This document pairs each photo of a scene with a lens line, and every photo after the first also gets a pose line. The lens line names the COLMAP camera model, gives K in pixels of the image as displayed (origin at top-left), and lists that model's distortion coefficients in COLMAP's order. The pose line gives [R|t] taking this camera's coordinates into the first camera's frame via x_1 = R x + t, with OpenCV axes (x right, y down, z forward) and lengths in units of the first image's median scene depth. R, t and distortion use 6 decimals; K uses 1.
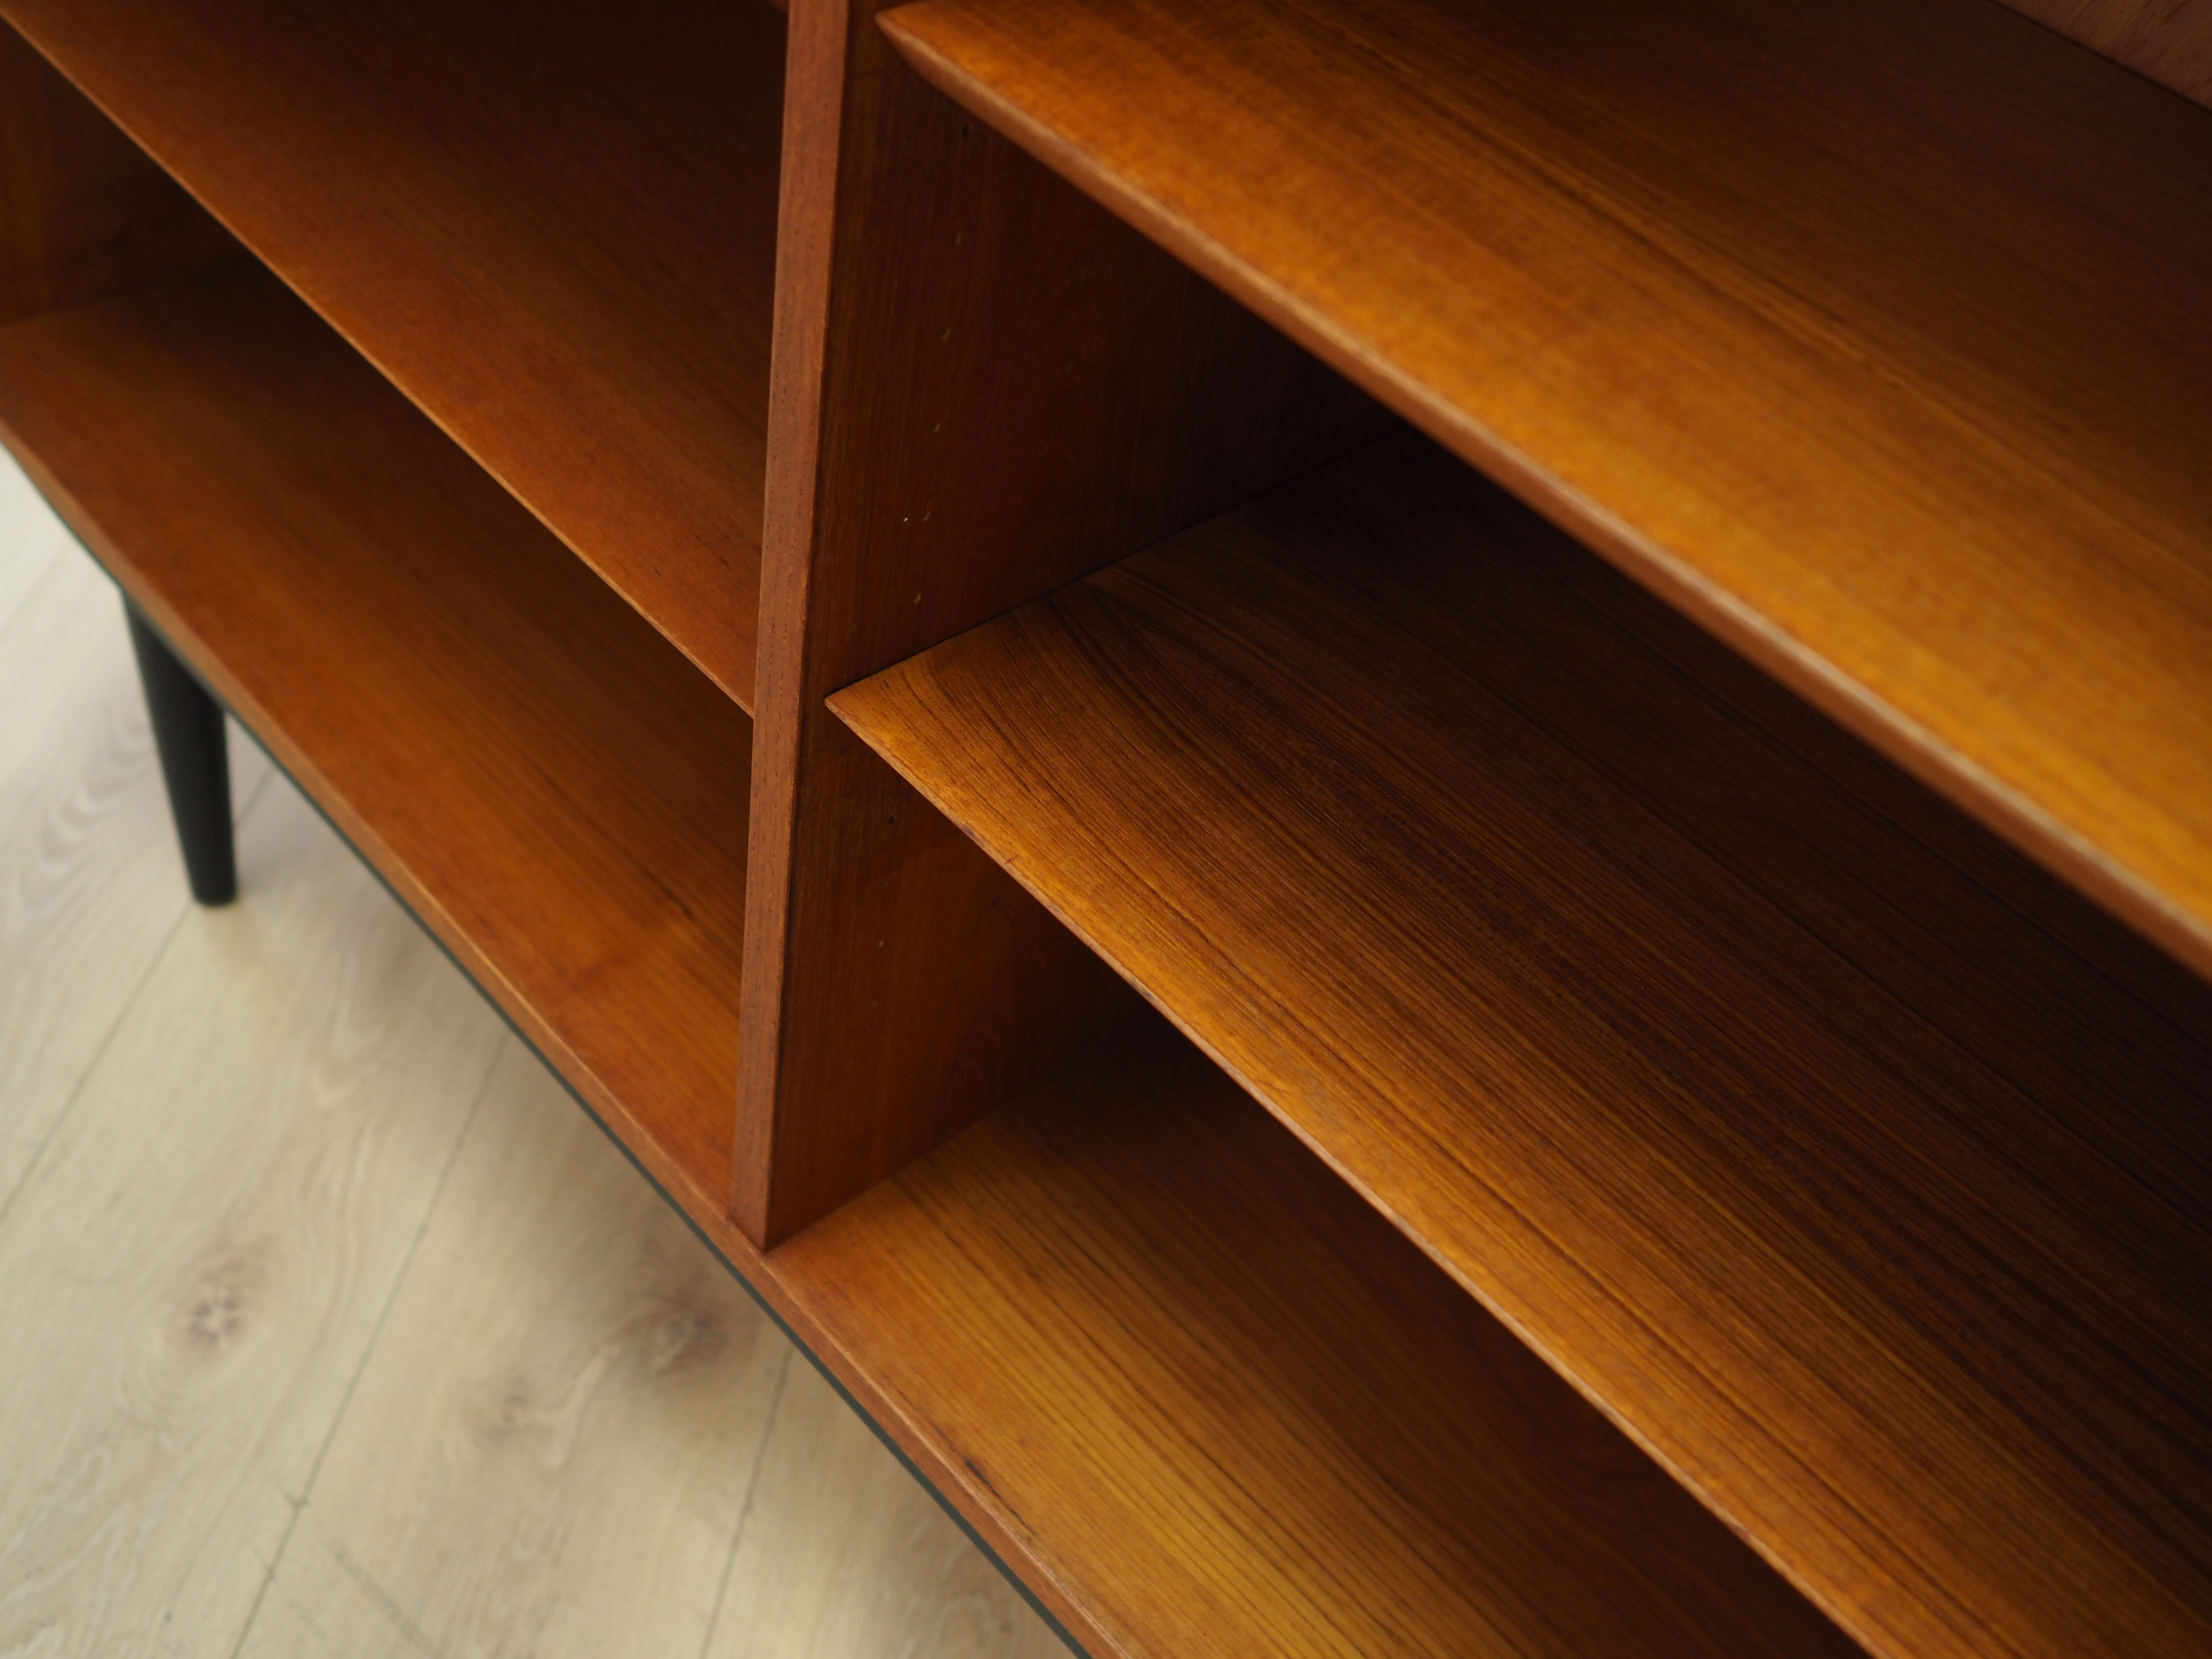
lens RADIAL K [[2329.0, 0, 1105.8], [0, 2329.0, 831.4], [0, 0, 1]] dist [-0.054100, 0.000000]
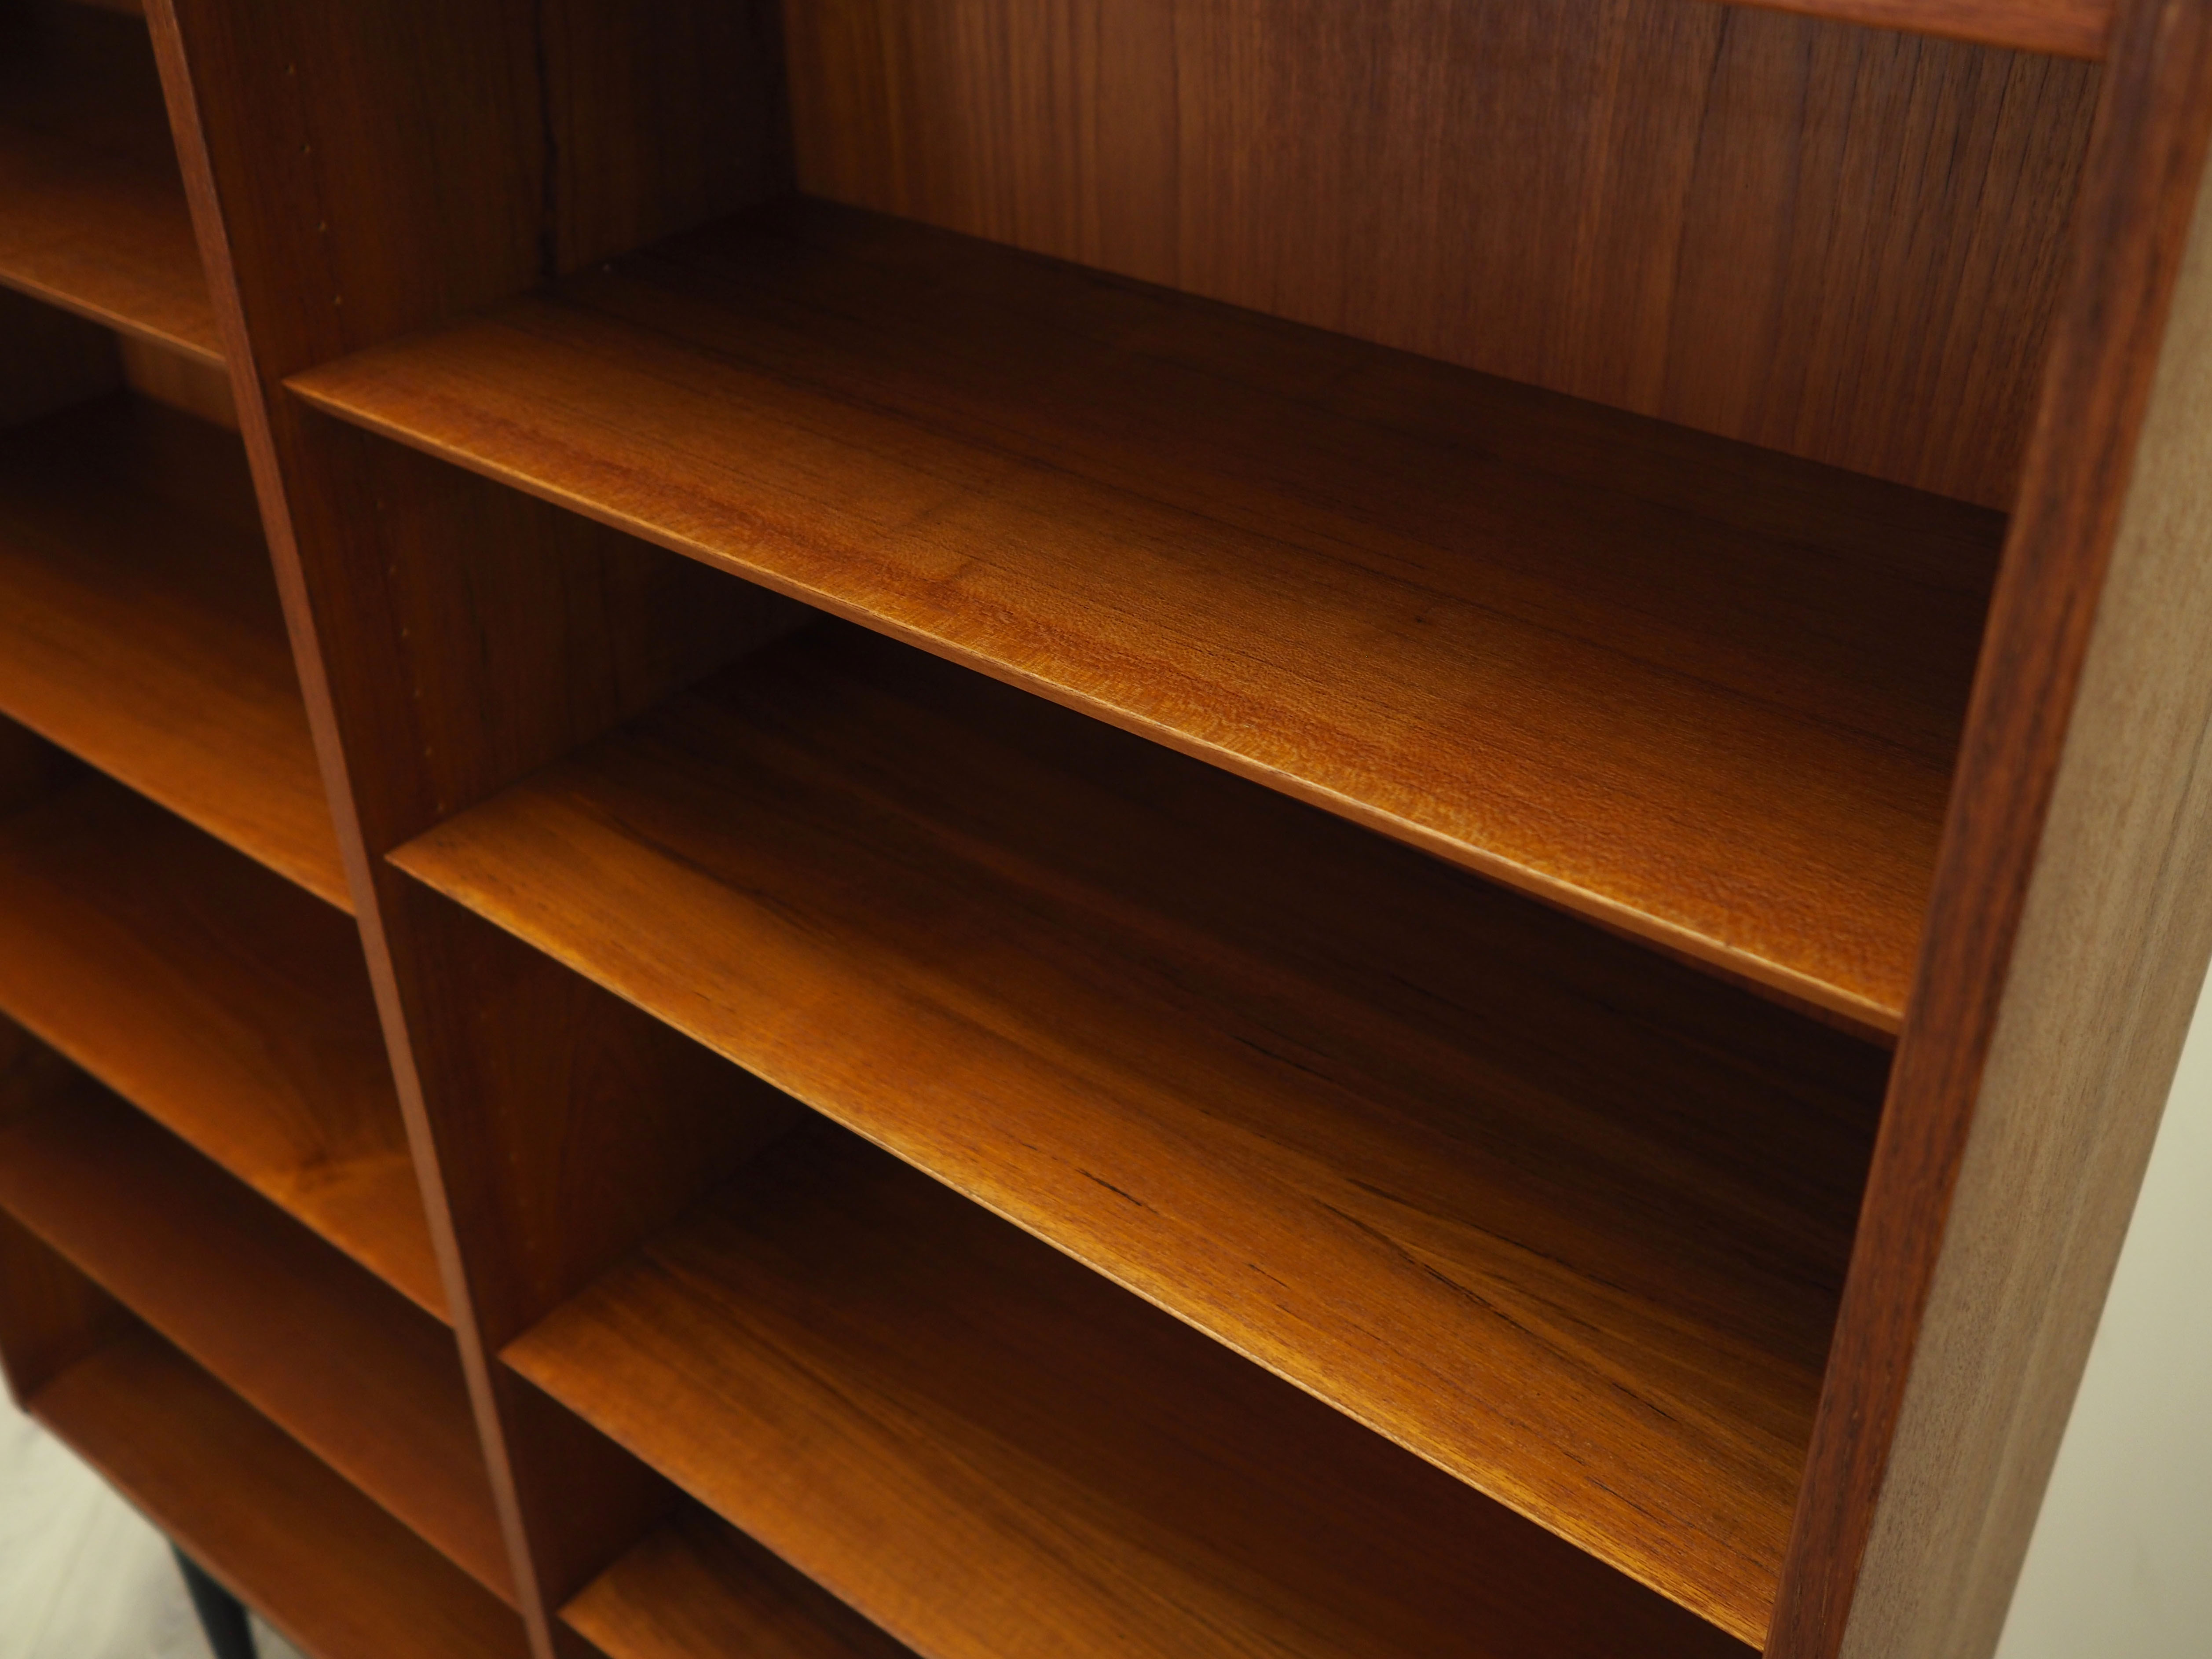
lens RADIAL K [[2328.9, 0, 1107.3], [0, 2328.9, 827.5], [0, 0, 1]] dist [-0.054100, 0.000000]
pose [[0.975181, -0.217226, 0.042832, 0.520942], [0.221408, 0.957252, -0.186137, -0.301751], [-0.000567, 0.191001, 0.981590, -1.390282]]
